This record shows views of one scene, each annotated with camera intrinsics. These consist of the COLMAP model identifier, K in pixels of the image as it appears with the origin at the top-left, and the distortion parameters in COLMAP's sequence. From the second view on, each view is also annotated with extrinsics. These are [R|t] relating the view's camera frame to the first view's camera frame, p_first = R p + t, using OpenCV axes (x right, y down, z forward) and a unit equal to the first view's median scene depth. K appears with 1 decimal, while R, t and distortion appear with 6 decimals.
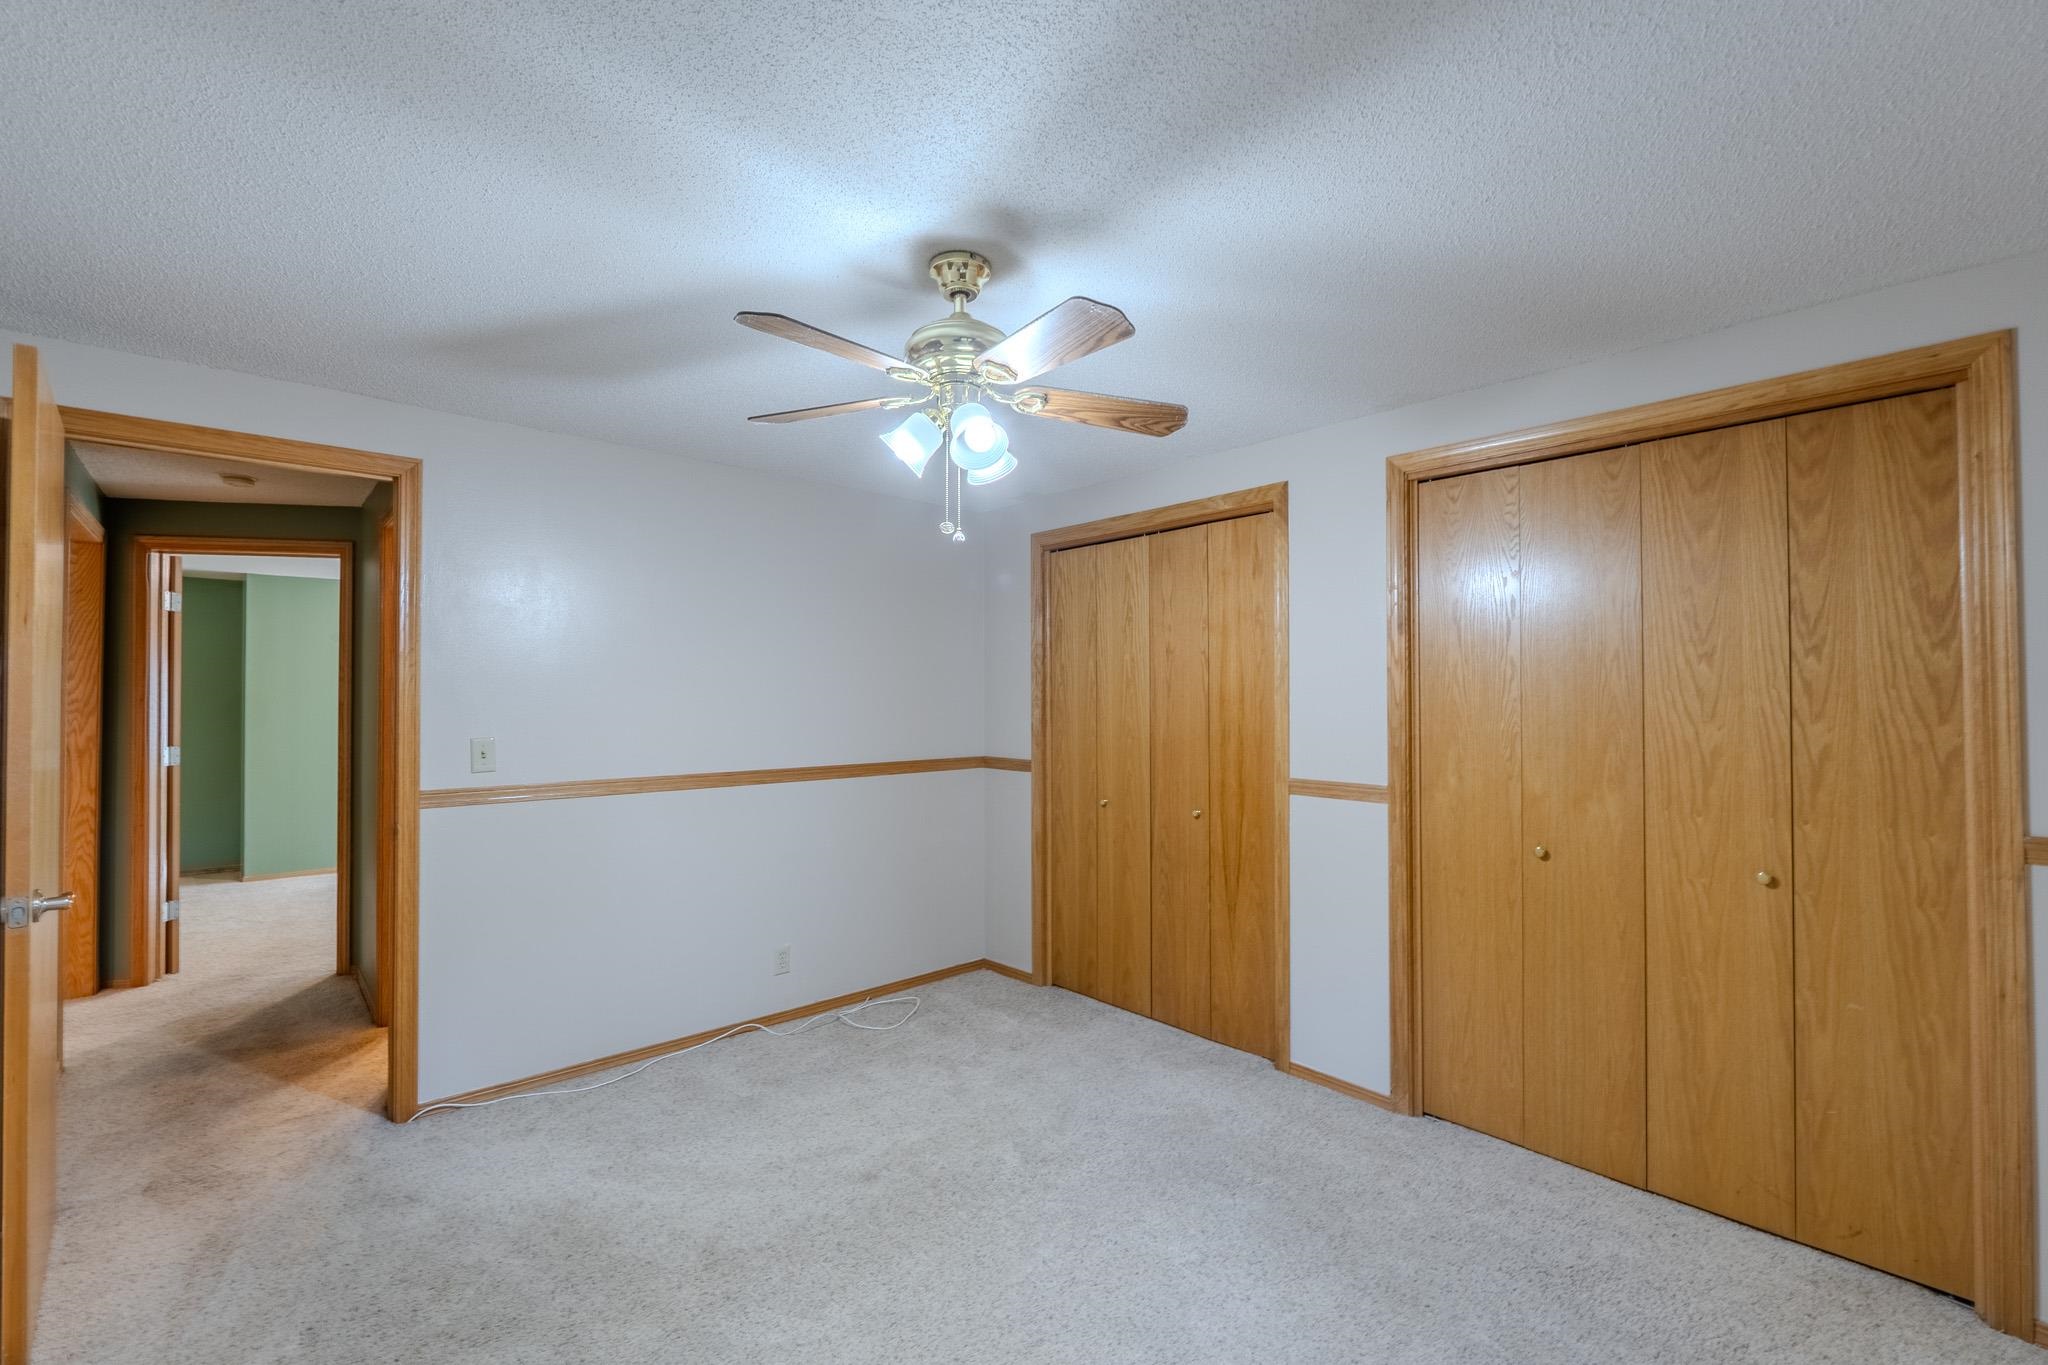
lens RADIAL K [[859.8, 0, 1030.8], [0, 859.8, 680.1], [0, 0, 1]] dist [-0.004475, -0.000671]
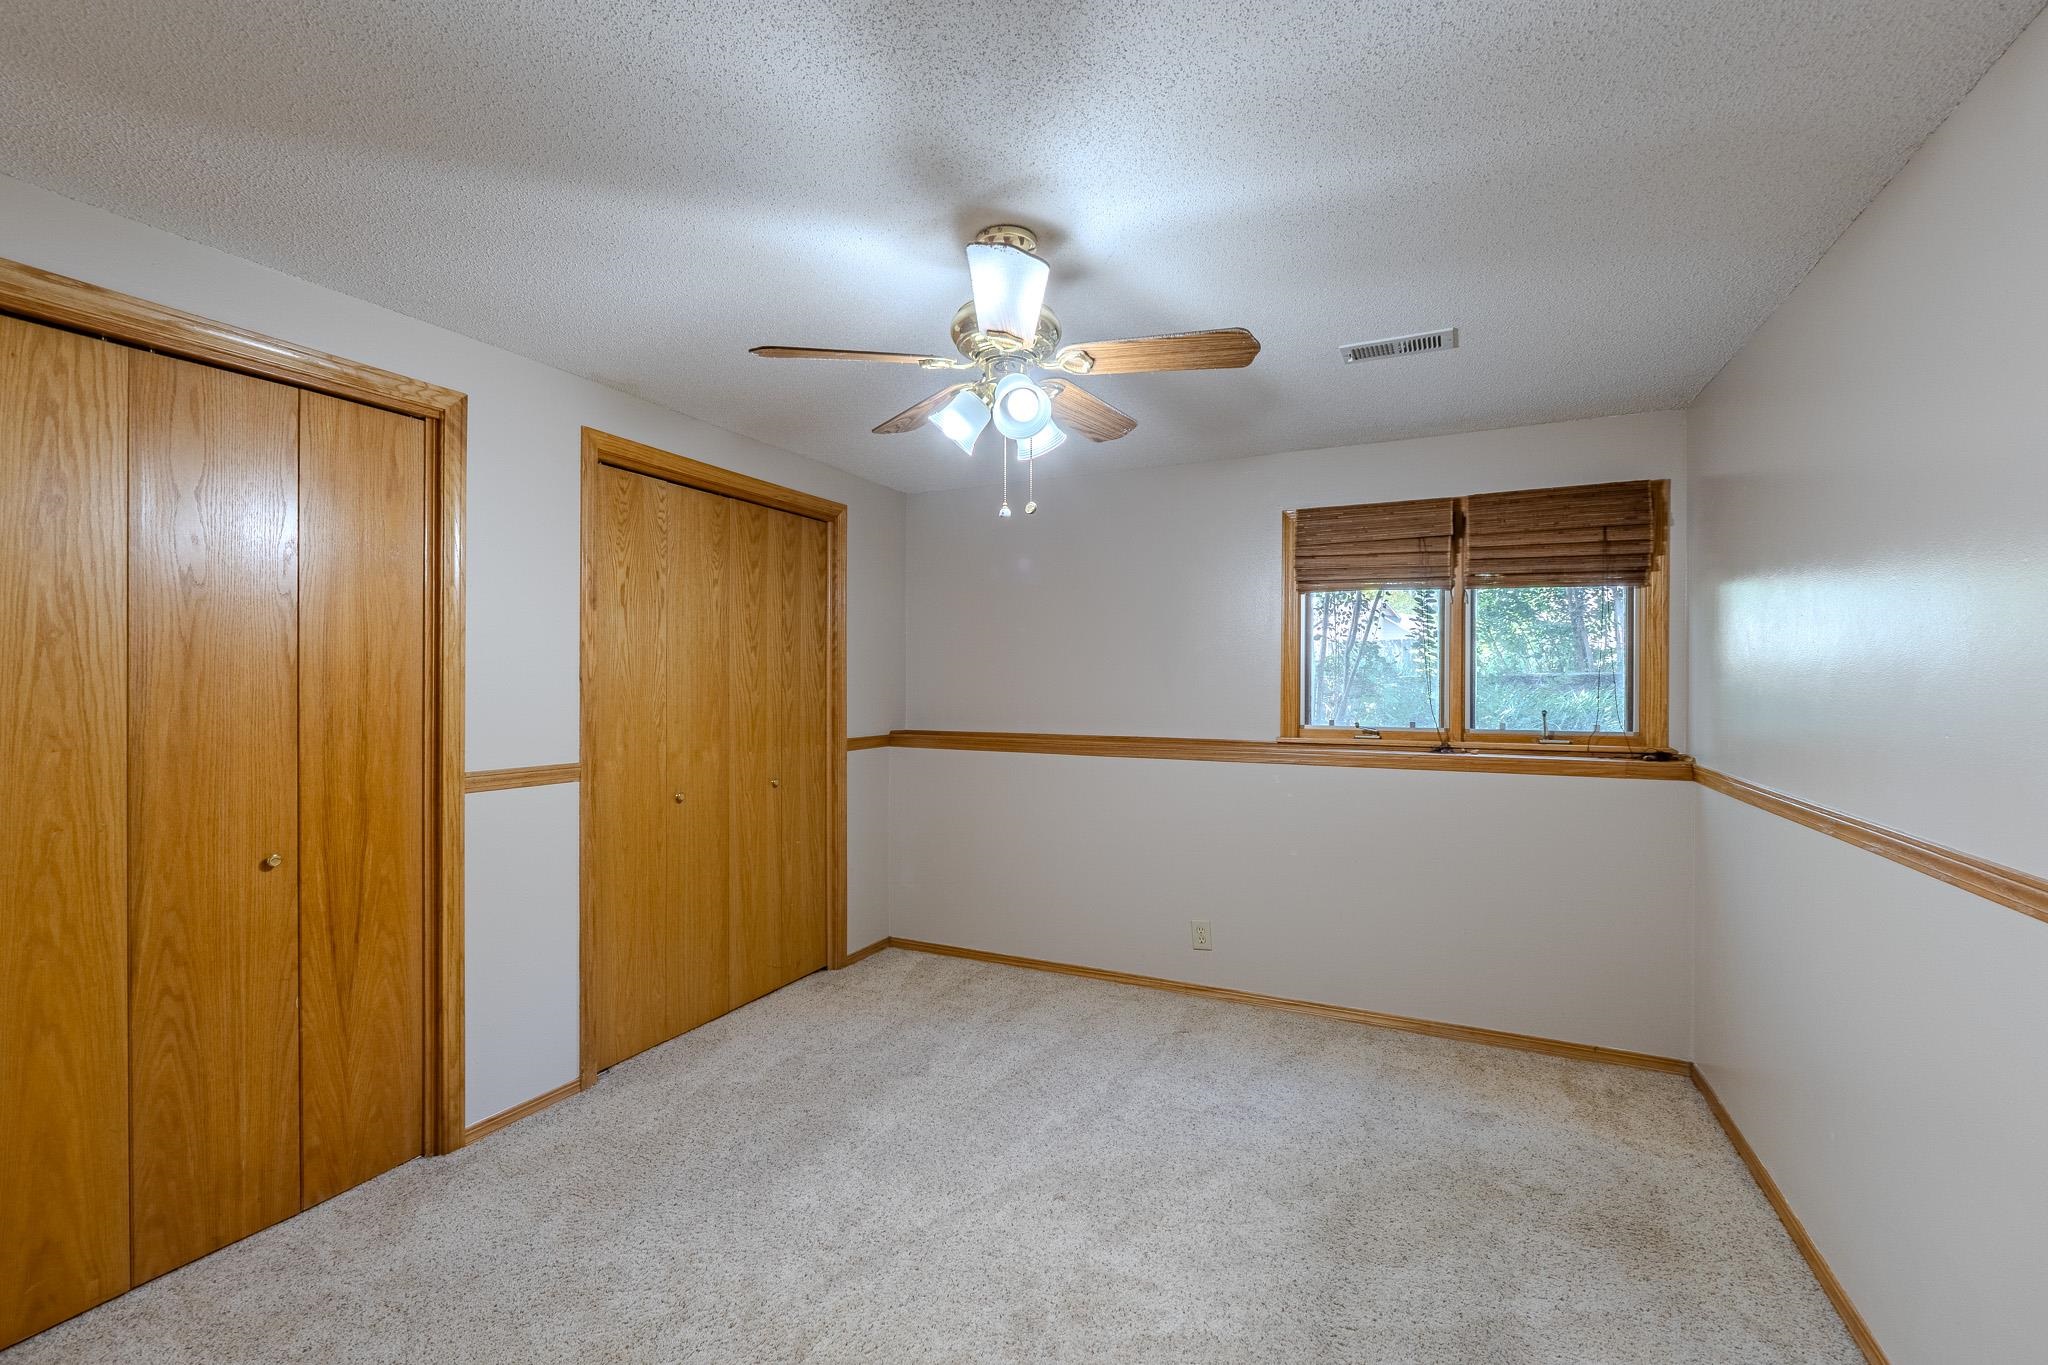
lens RADIAL K [[859.8, 0, 1031.0], [0, 859.8, 688.4], [0, 0, 1]] dist [-0.004475, -0.000671]
pose [[-0.370199, -0.005458, 0.928936, -0.687405], [-0.018199, 0.999833, -0.001378, 0.030706], [-0.928774, -0.017416, -0.370237, 0.893030]]
